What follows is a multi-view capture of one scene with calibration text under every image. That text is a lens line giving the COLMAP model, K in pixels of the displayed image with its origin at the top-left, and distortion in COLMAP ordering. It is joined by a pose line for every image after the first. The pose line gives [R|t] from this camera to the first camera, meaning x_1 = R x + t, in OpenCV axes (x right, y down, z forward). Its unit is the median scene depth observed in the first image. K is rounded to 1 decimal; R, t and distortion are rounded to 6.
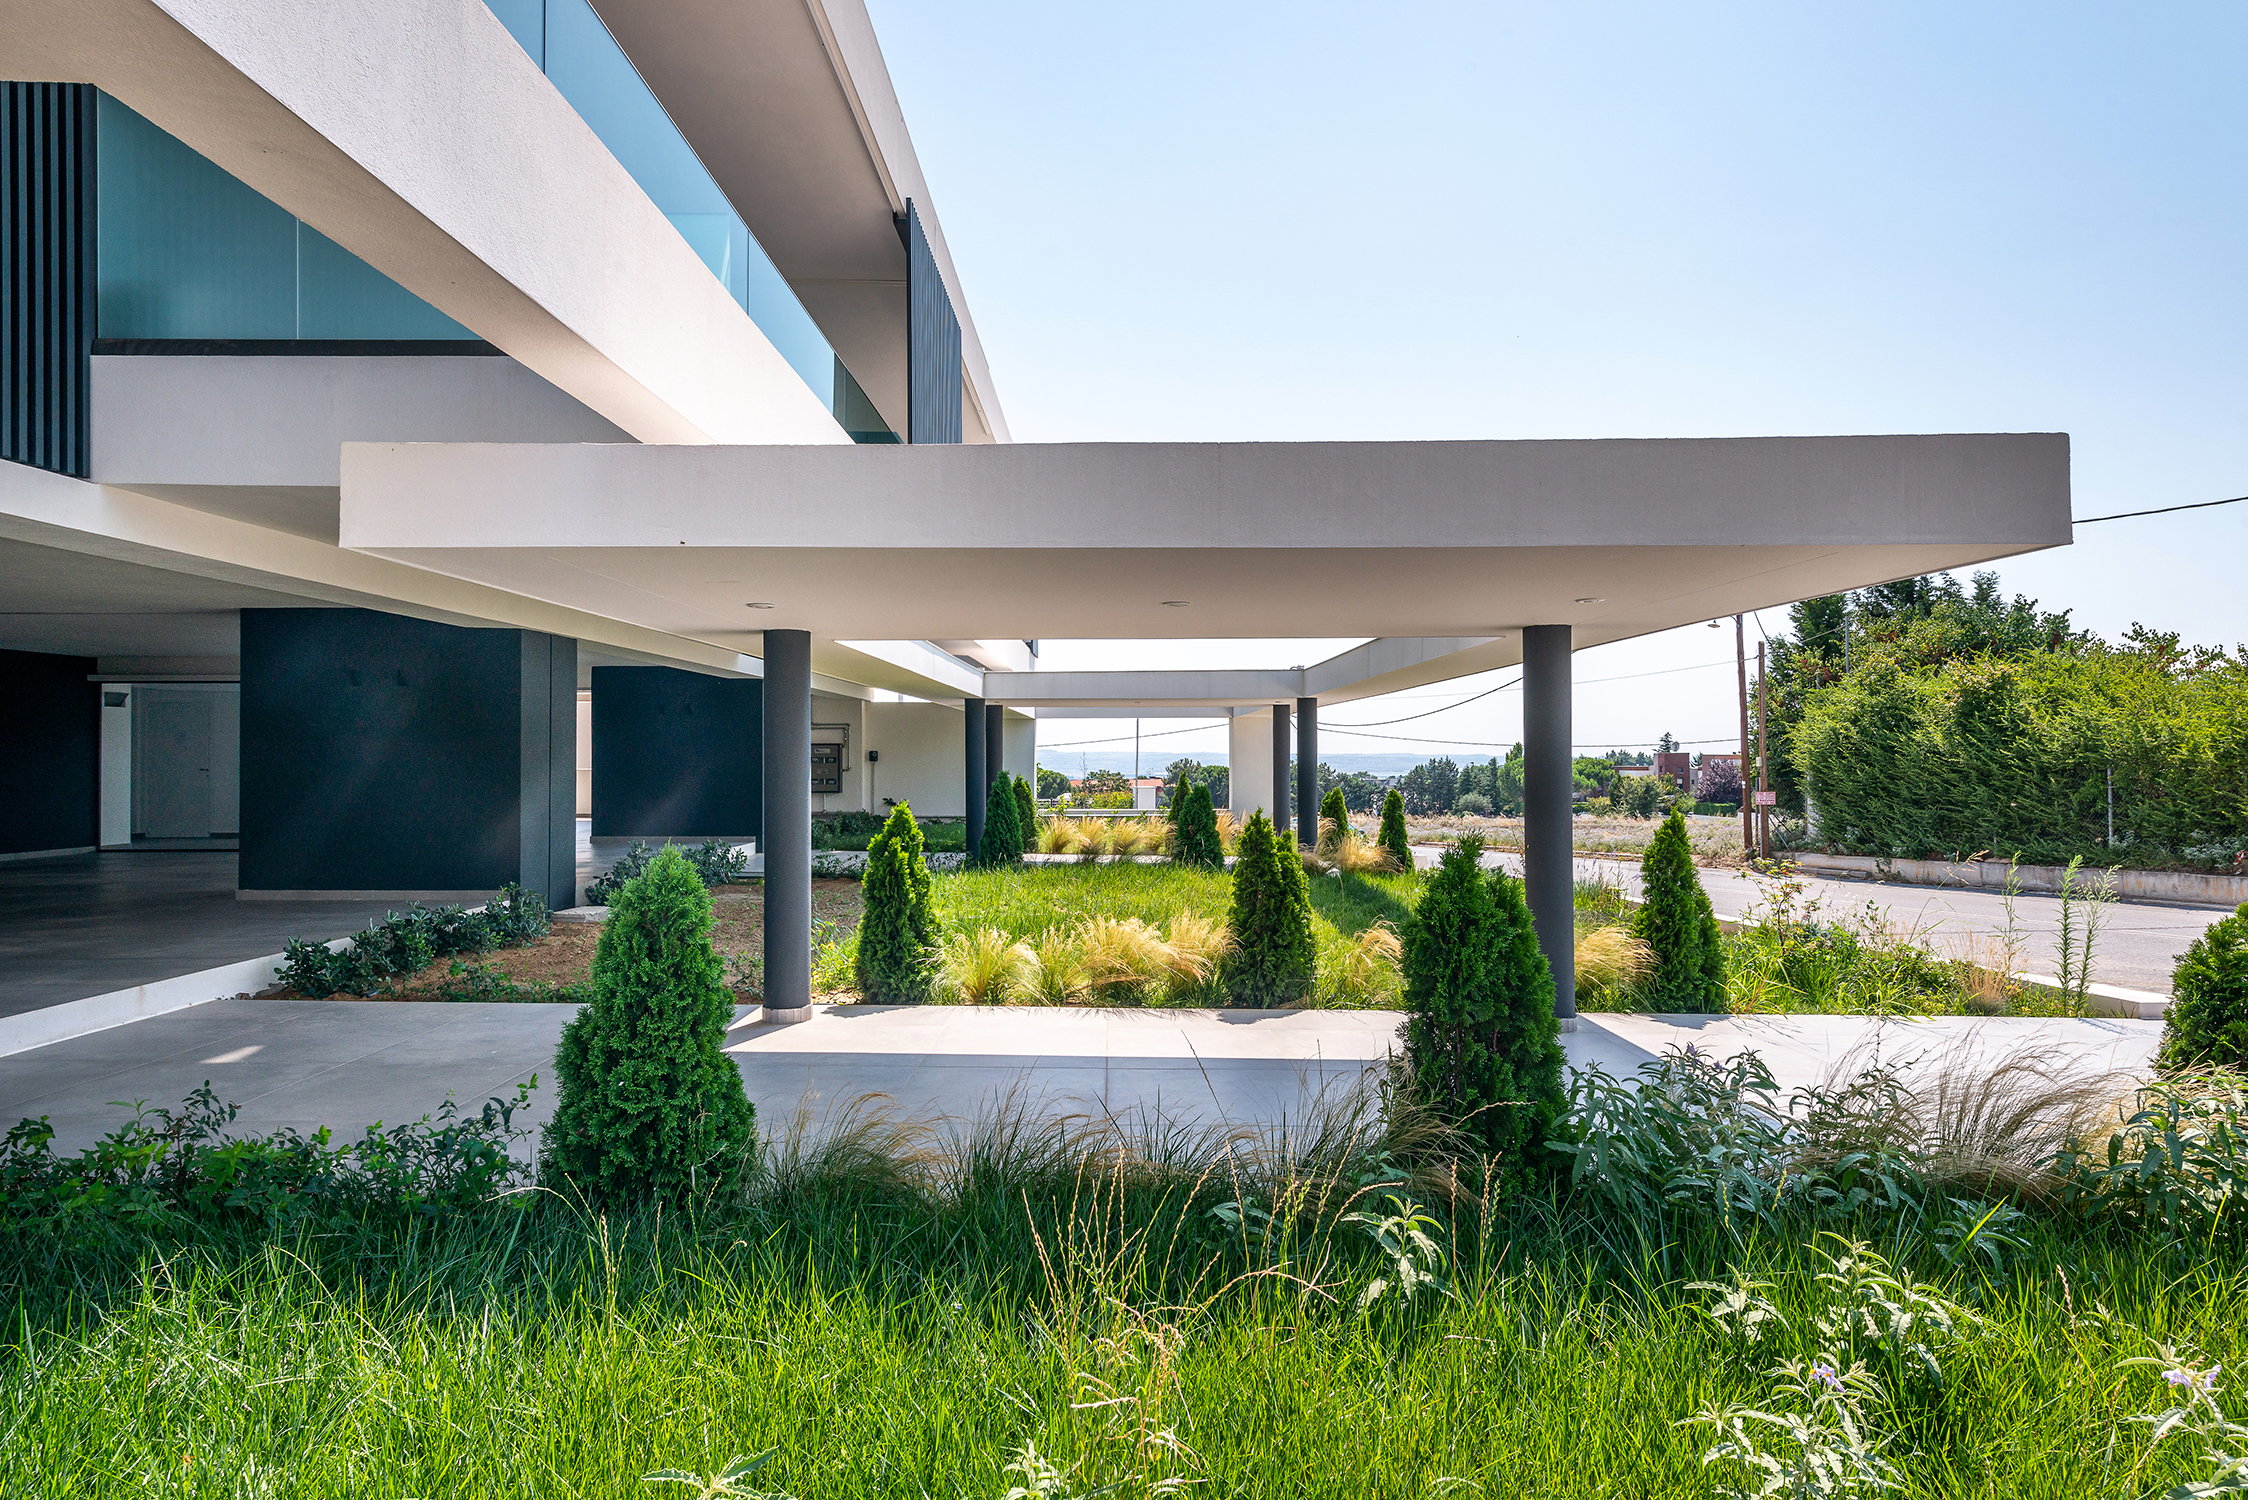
lens RADIAL K [[1165.6, 0, 1127.9], [0, 1165.6, 750.0], [0, 0, 1]] dist [0.002523, 0.000307]
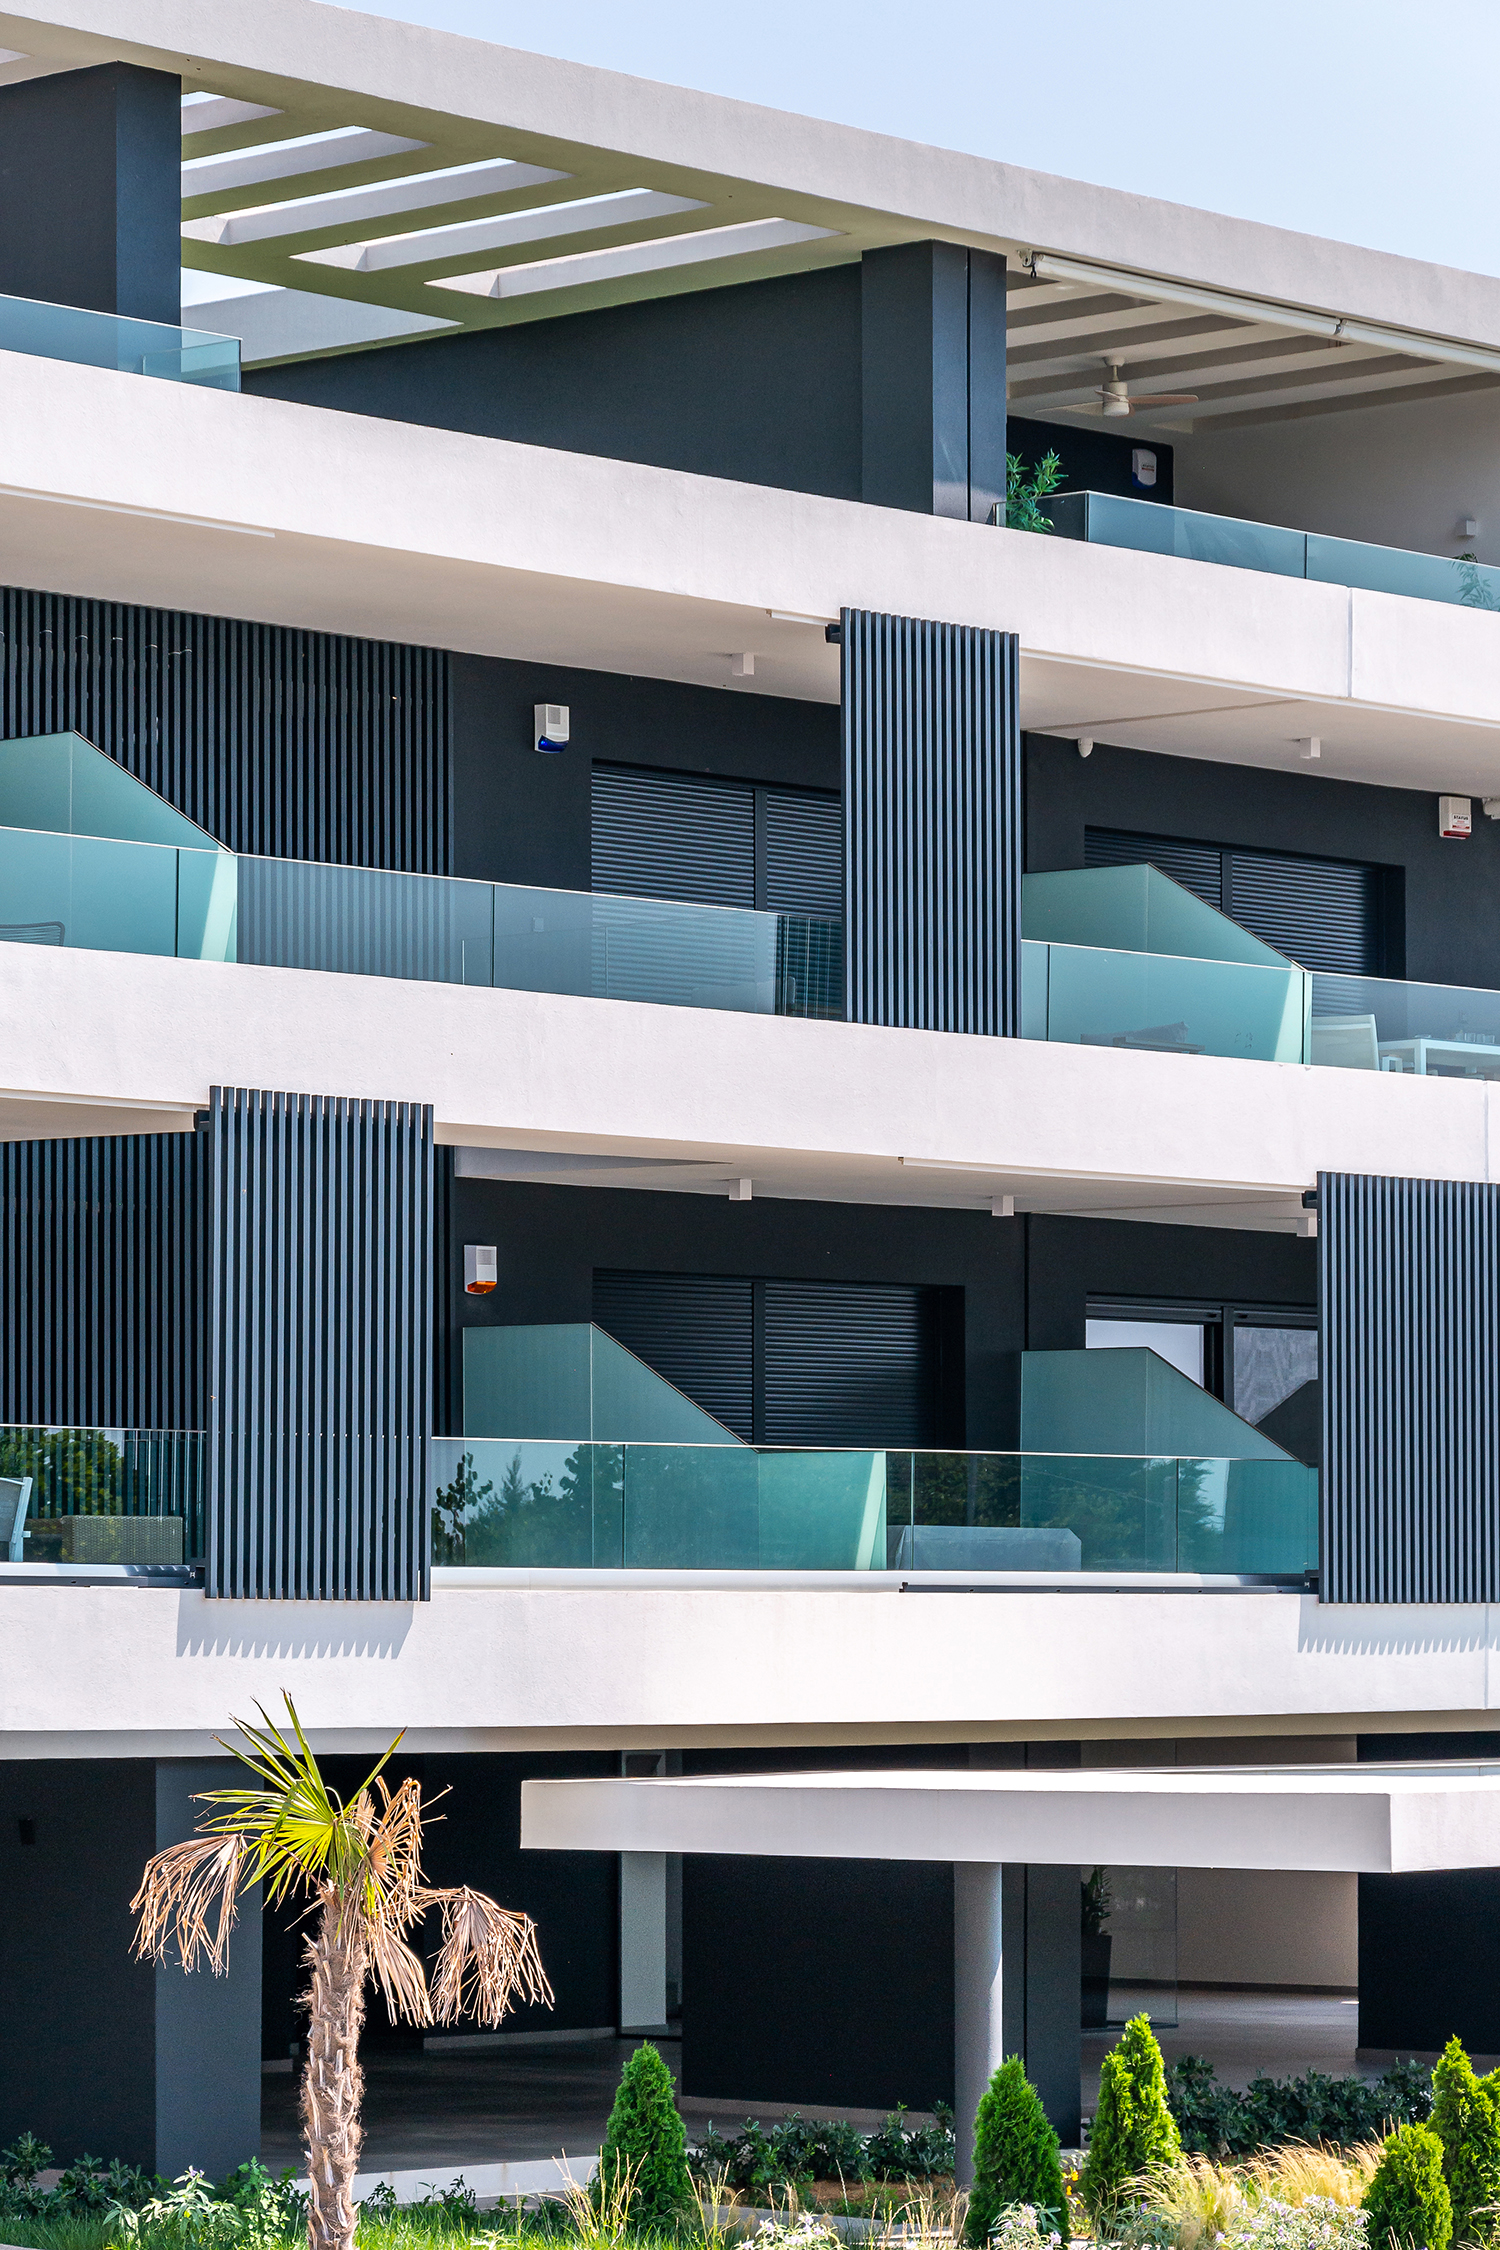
lens RADIAL K [[7077.7, 0, 751.0], [0, 7077.7, 1127.0], [0, 0, 1]] dist [-0.199590, 0.000000]
pose [[0.716364, -0.046145, -0.696200, 3.311404], [0.001061, 0.997882, -0.065049, -0.276284], [0.697726, 0.045860, 0.714895, -3.001751]]
